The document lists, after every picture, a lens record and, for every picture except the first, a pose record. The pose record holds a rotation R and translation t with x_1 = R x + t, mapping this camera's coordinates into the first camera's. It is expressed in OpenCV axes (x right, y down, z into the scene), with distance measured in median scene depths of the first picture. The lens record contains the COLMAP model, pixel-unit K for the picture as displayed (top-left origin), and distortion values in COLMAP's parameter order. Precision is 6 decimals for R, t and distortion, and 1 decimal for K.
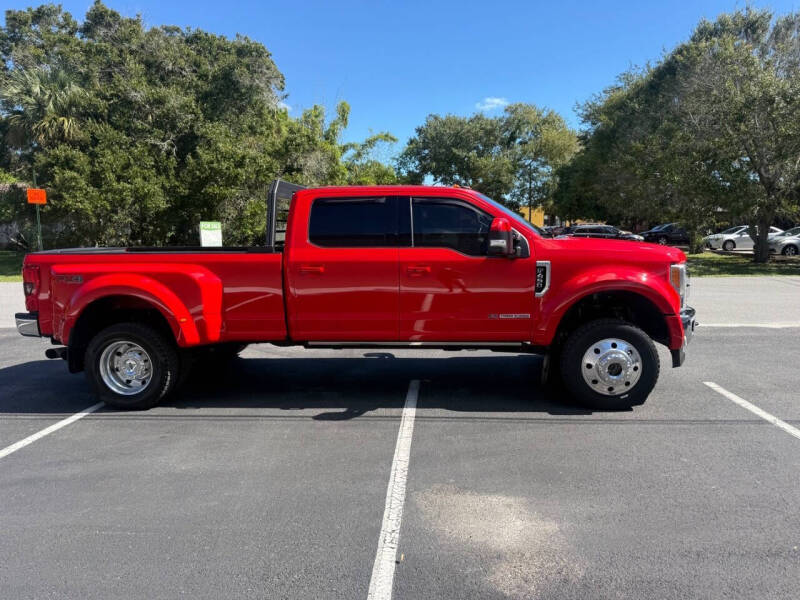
lens RADIAL K [[567.3, 0, 398.1], [0, 567.3, 302.6], [0, 0, 1]] dist [0.064045, -0.075123]
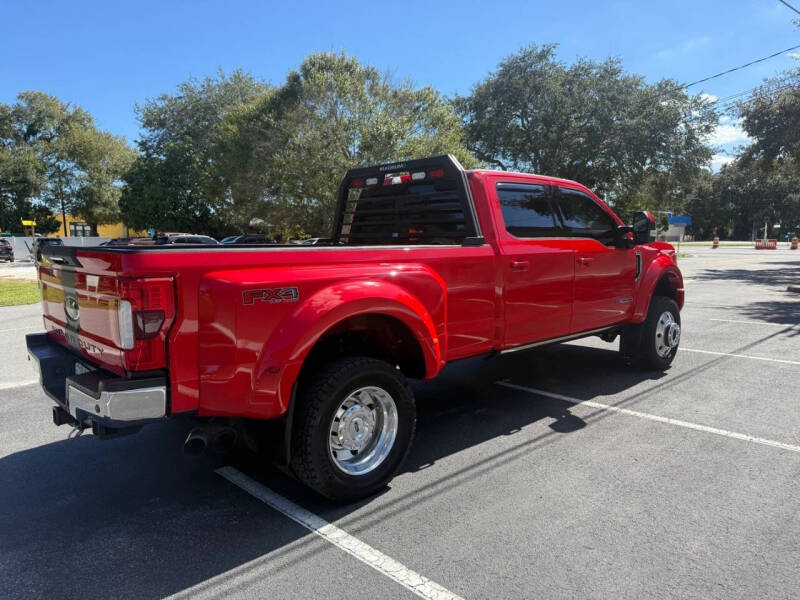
lens RADIAL K [[570.1, 0, 402.0], [0, 570.1, 300.6], [0, 0, 1]] dist [0.039078, -0.045318]
pose [[0.666552, -0.073314, 0.741845, -0.192022], [0.093390, 0.995524, 0.014473, -0.006746], [-0.739586, 0.059634, 0.670416, 0.116993]]
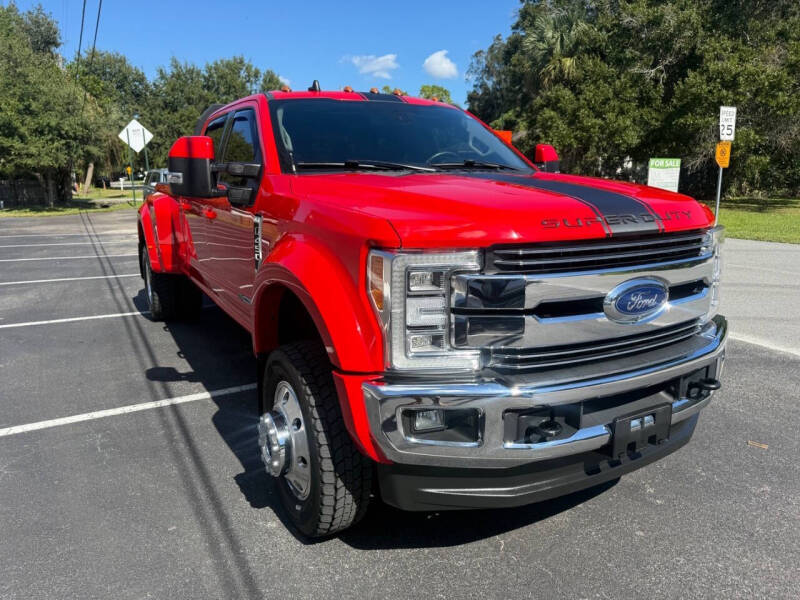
lens RADIAL K [[573.1, 0, 400.7], [0, 573.1, 303.3], [0, 0, 1]] dist [0.003946, -0.003038]
pose [[0.566485, 0.189292, -0.802037, 0.161966], [-0.106734, 0.981916, 0.156358, -0.017834], [0.817130, -0.002970, 0.576445, 0.160809]]
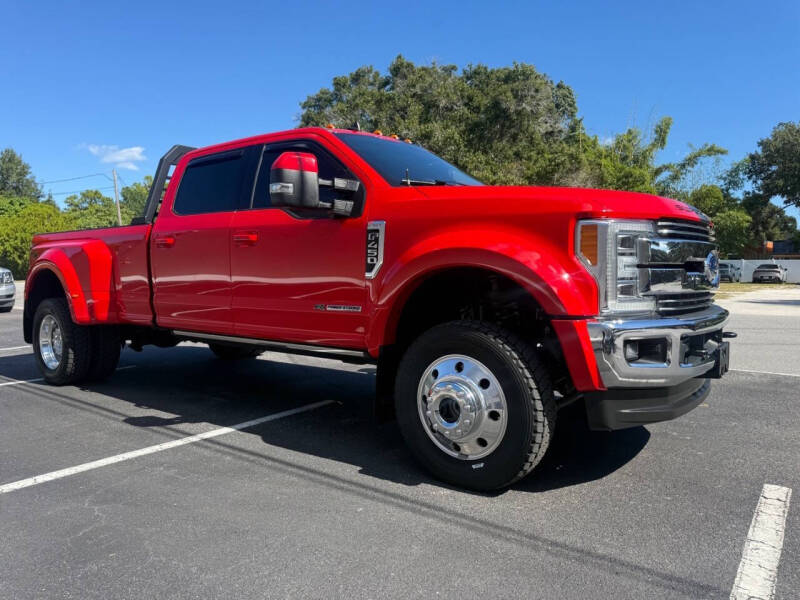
lens RADIAL K [[566.4, 0, 399.4], [0, 566.4, 305.8], [0, 0, 1]] dist [0.088441, -0.108630]
pose [[0.844252, 0.044785, -0.534071, 0.124176], [-0.077161, 0.996278, -0.038431, 0.008474], [0.530362, 0.073655, 0.844565, 0.101613]]
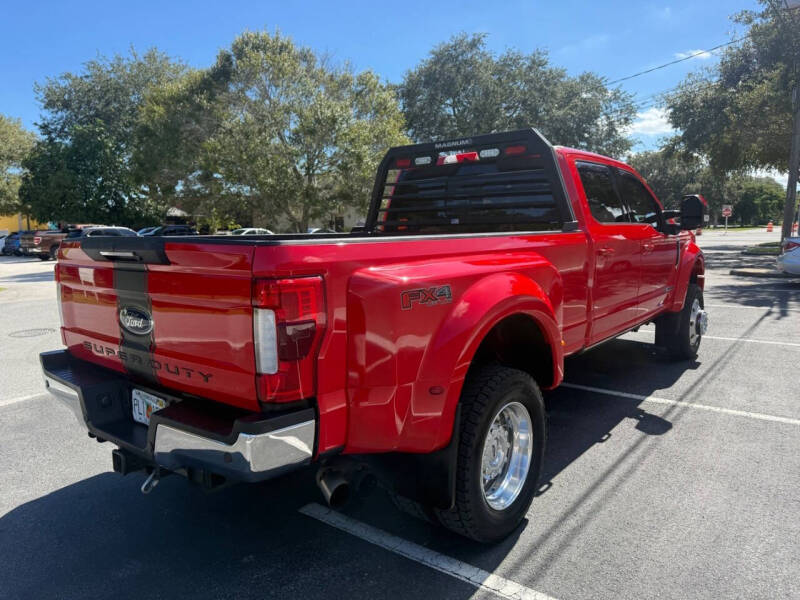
lens RADIAL K [[570.1, 0, 402.0], [0, 570.1, 300.6], [0, 0, 1]] dist [0.039078, -0.045318]
pose [[0.553294, -0.102358, 0.826673, -0.201264], [0.114801, 0.992321, 0.046032, -0.012572], [-0.825037, 0.069434, 0.560797, 0.166968]]
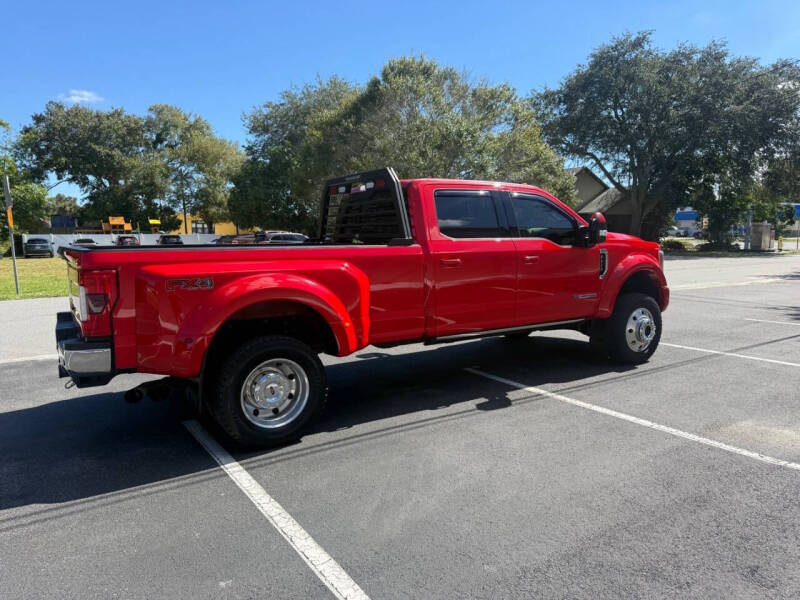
lens RADIAL K [[569.8, 0, 399.6], [0, 569.8, 294.5], [0, 0, 1]] dist [0.062467, -0.077779]
pose [[0.793998, -0.058918, 0.605058, -0.172366], [0.077453, 0.996986, -0.004556, -0.000785], [-0.602966, 0.050481, 0.796168, 0.057501]]
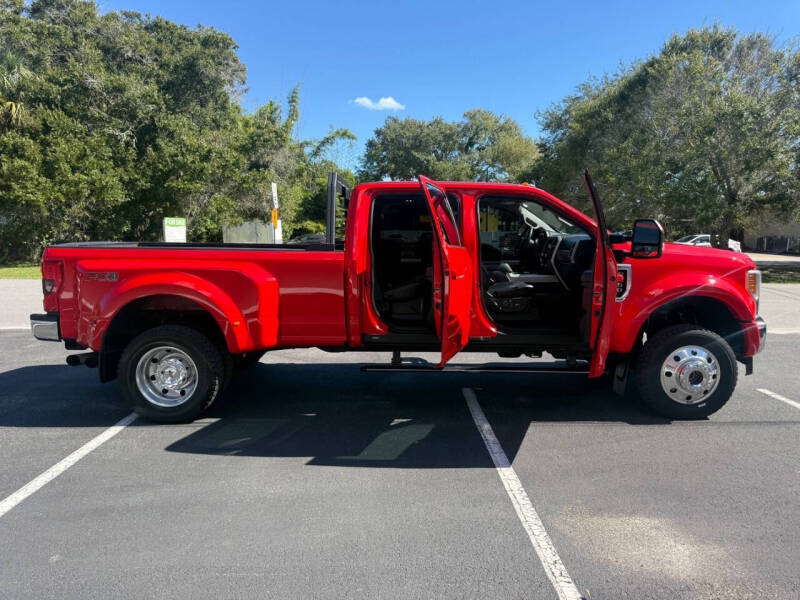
lens RADIAL K [[570.1, 0, 402.0], [0, 570.1, 300.6], [0, 0, 1]] dist [0.039078, -0.045318]
pose [[0.994967, 0.010824, 0.099613, -0.042961], [-0.010076, 0.999917, -0.008006, -0.000132], [-0.099692, 0.006962, 0.994994, 0.015806]]
